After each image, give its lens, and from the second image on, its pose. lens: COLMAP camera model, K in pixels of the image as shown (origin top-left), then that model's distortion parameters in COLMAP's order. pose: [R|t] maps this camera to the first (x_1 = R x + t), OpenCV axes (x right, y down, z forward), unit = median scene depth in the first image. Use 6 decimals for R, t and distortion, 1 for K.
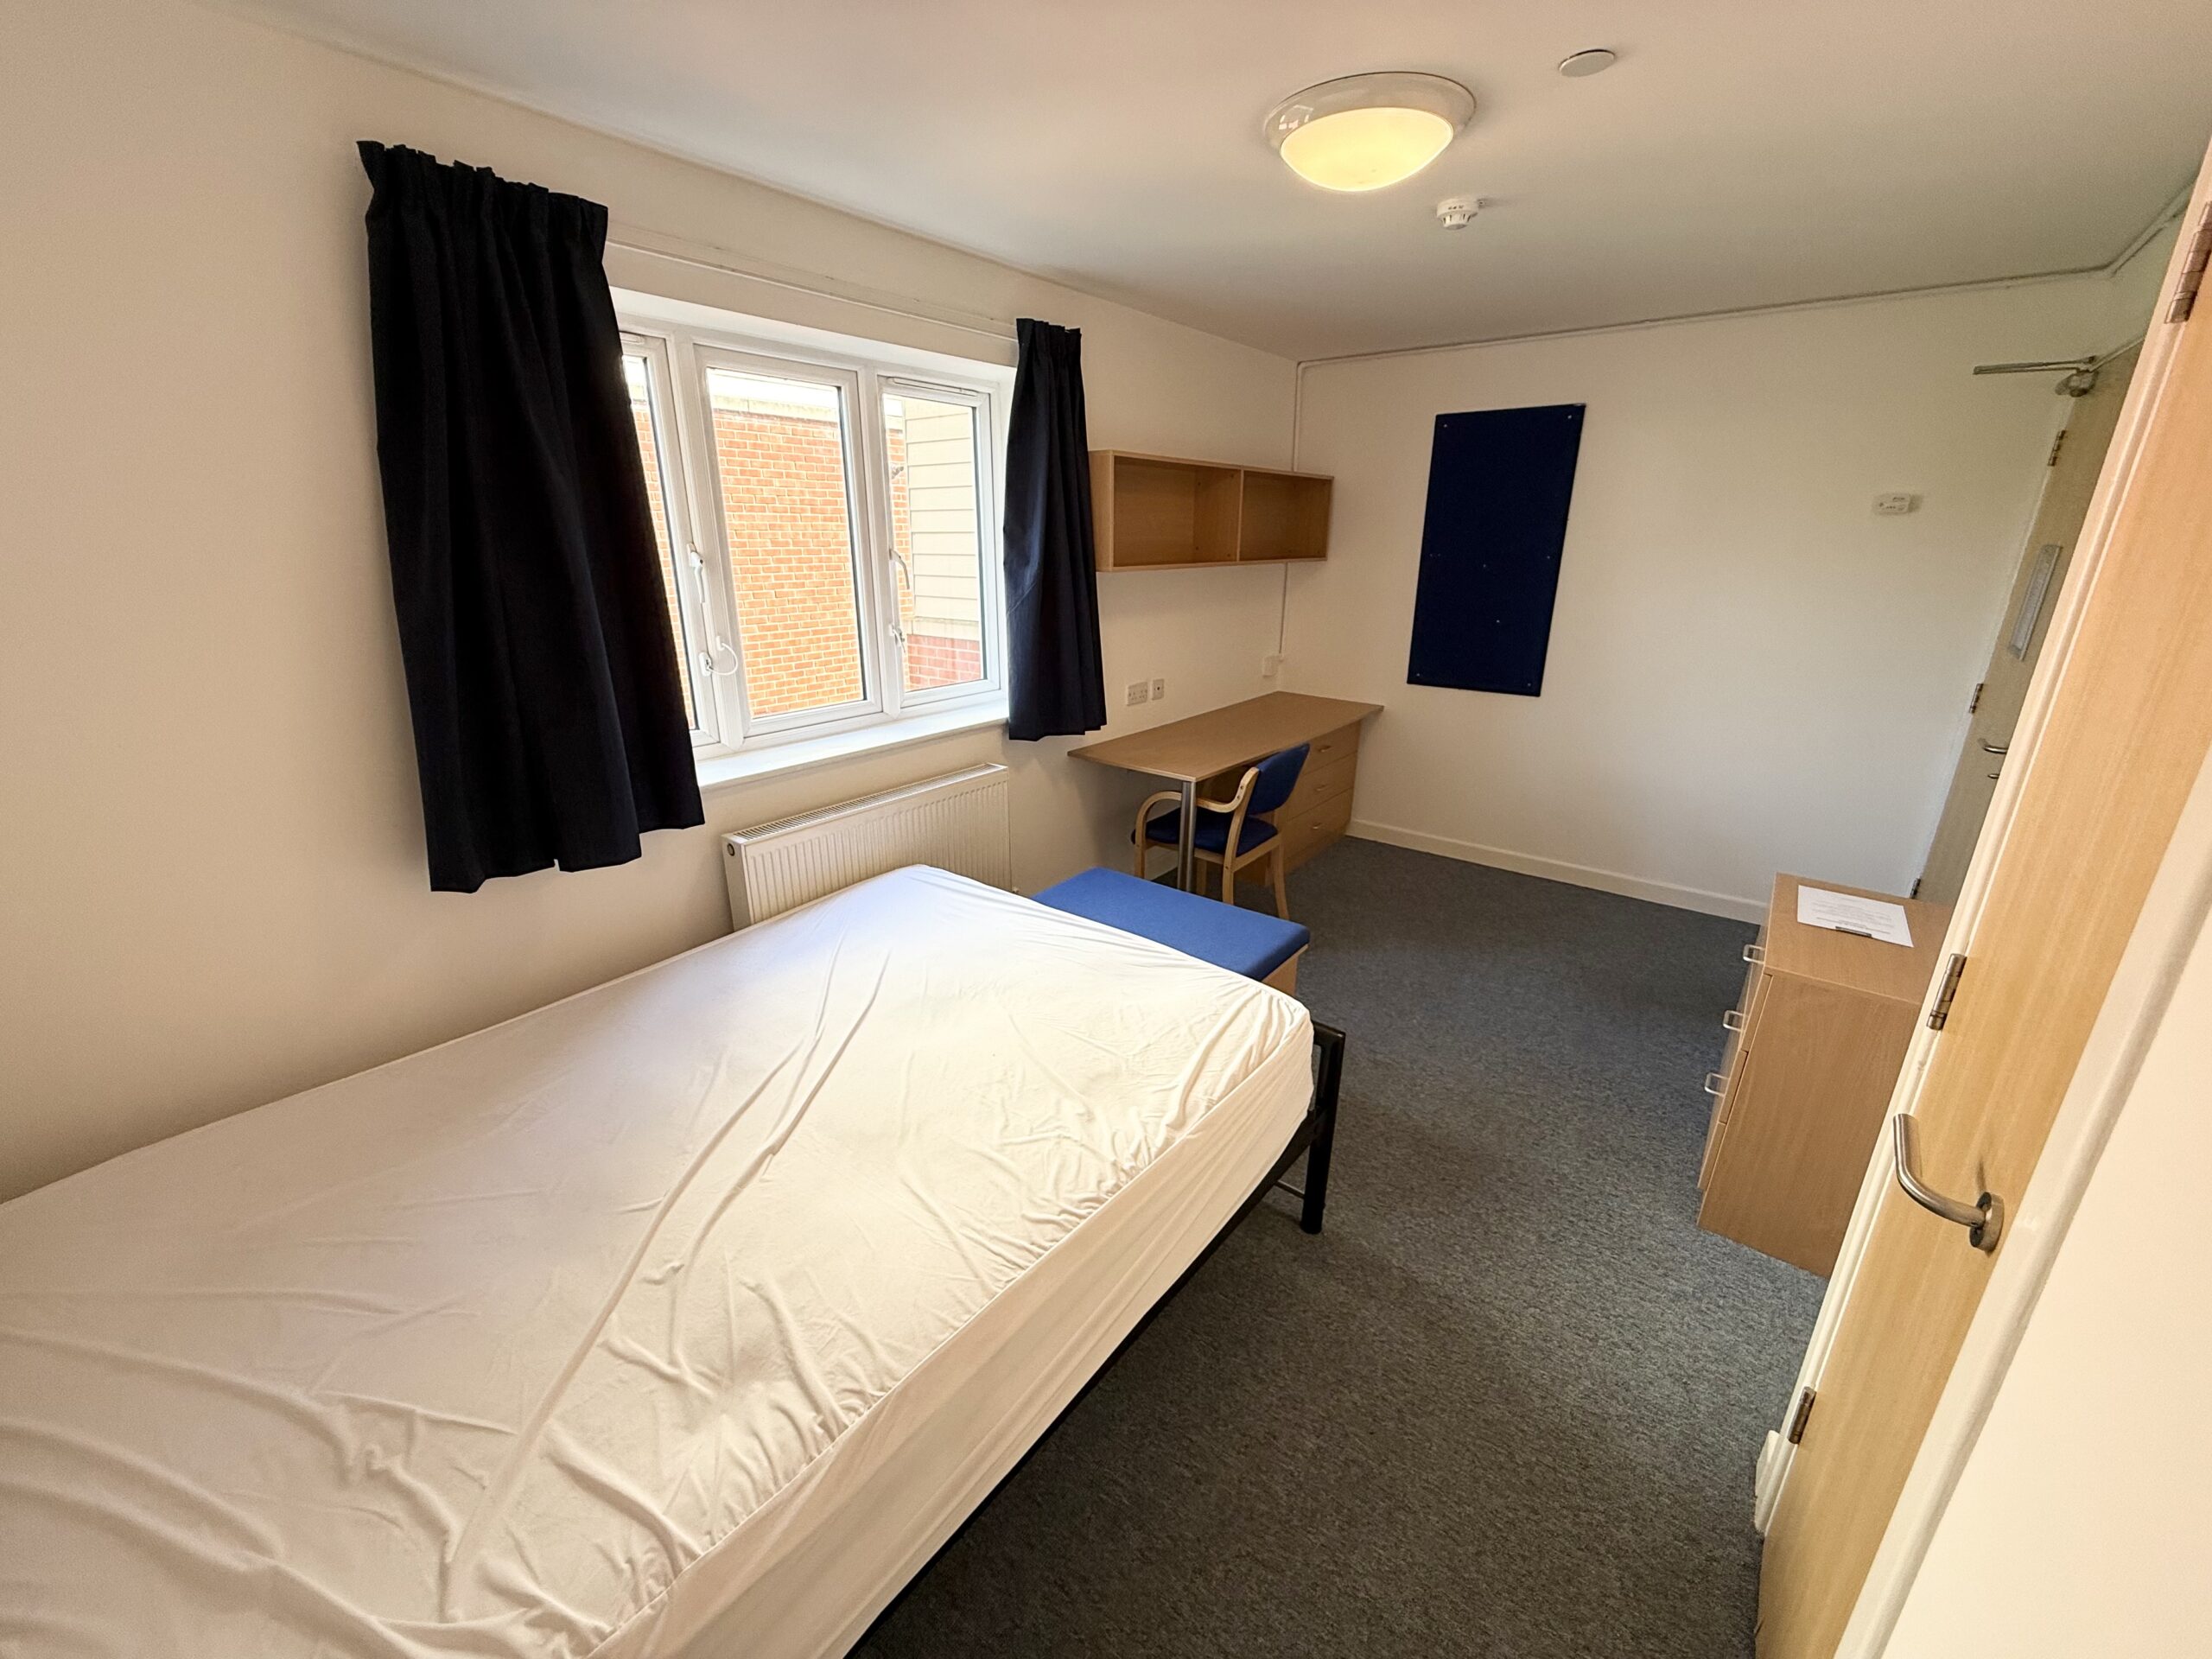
lens RADIAL K [[880.6, 0, 1102.4], [0, 880.6, 829.4], [0, 0, 1]] dist [-0.000280, 0.000377]
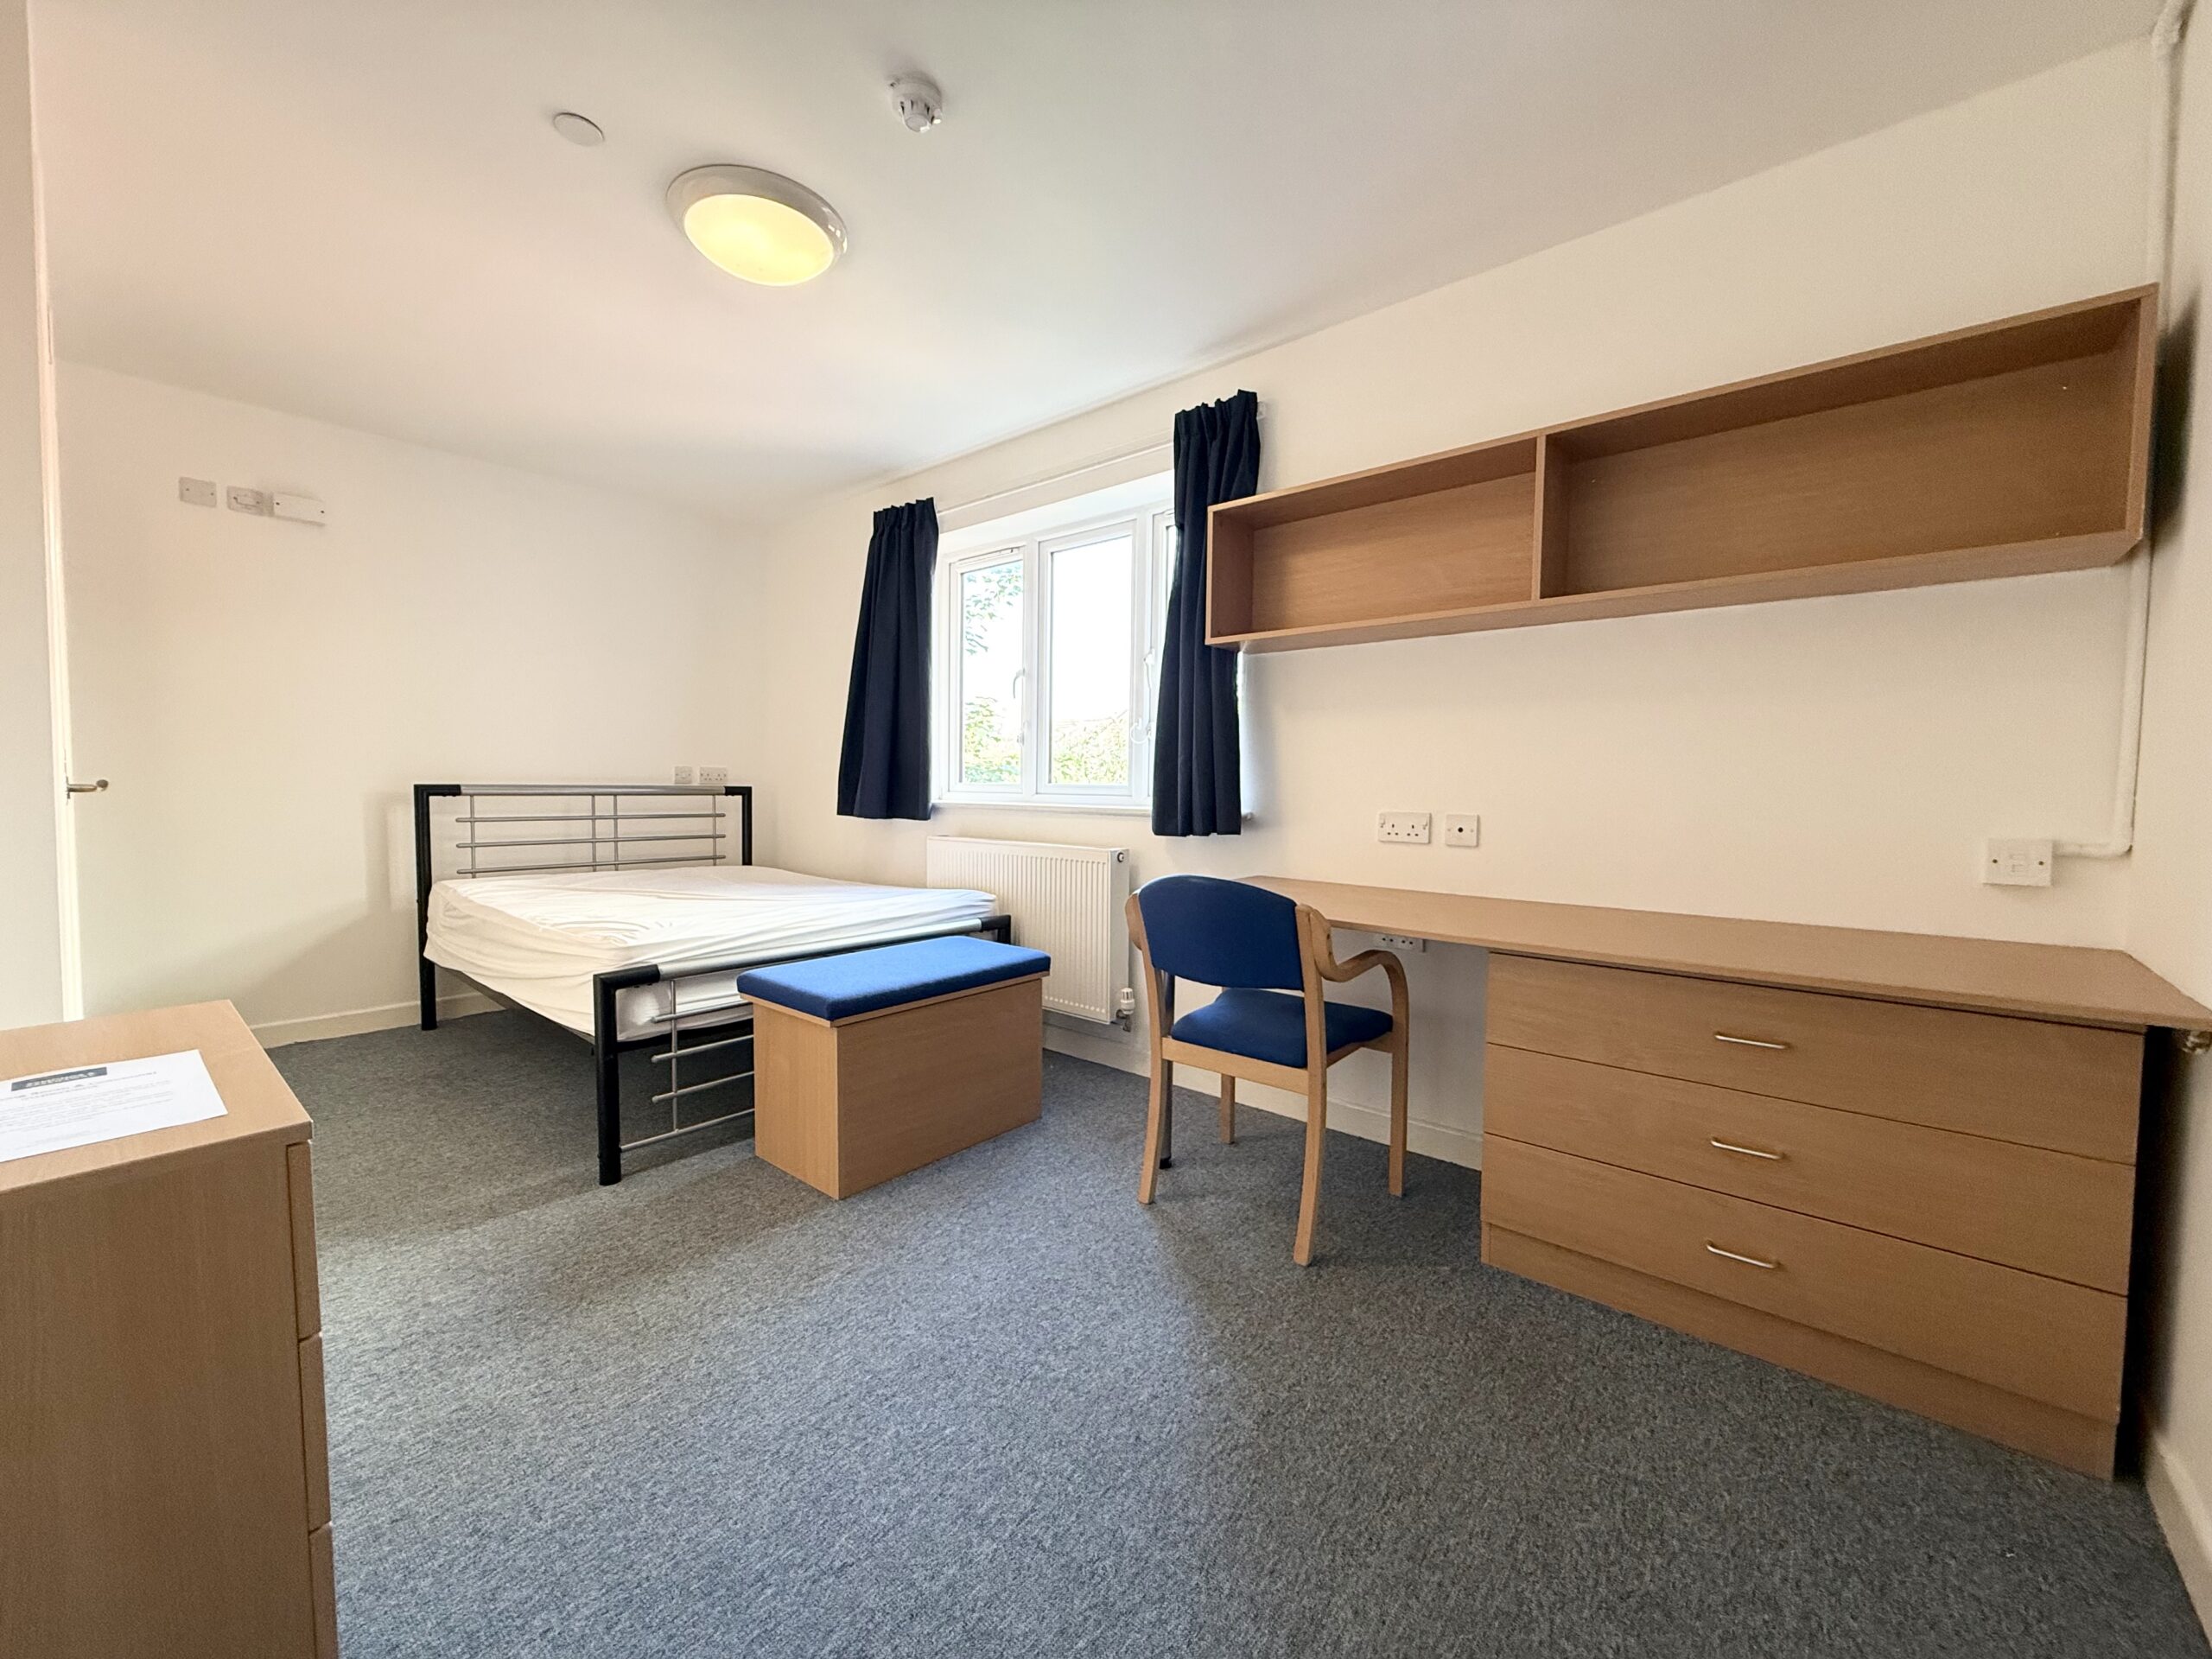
lens RADIAL K [[880.6, 0, 1106.3], [0, 880.6, 829.7], [0, 0, 1]] dist [-0.000280, 0.000377]
pose [[-0.048831, 0.048423, -0.997633, 0.683728], [-0.331536, 0.941408, 0.061922, -0.117461], [0.942178, 0.333774, -0.029916, 0.795389]]
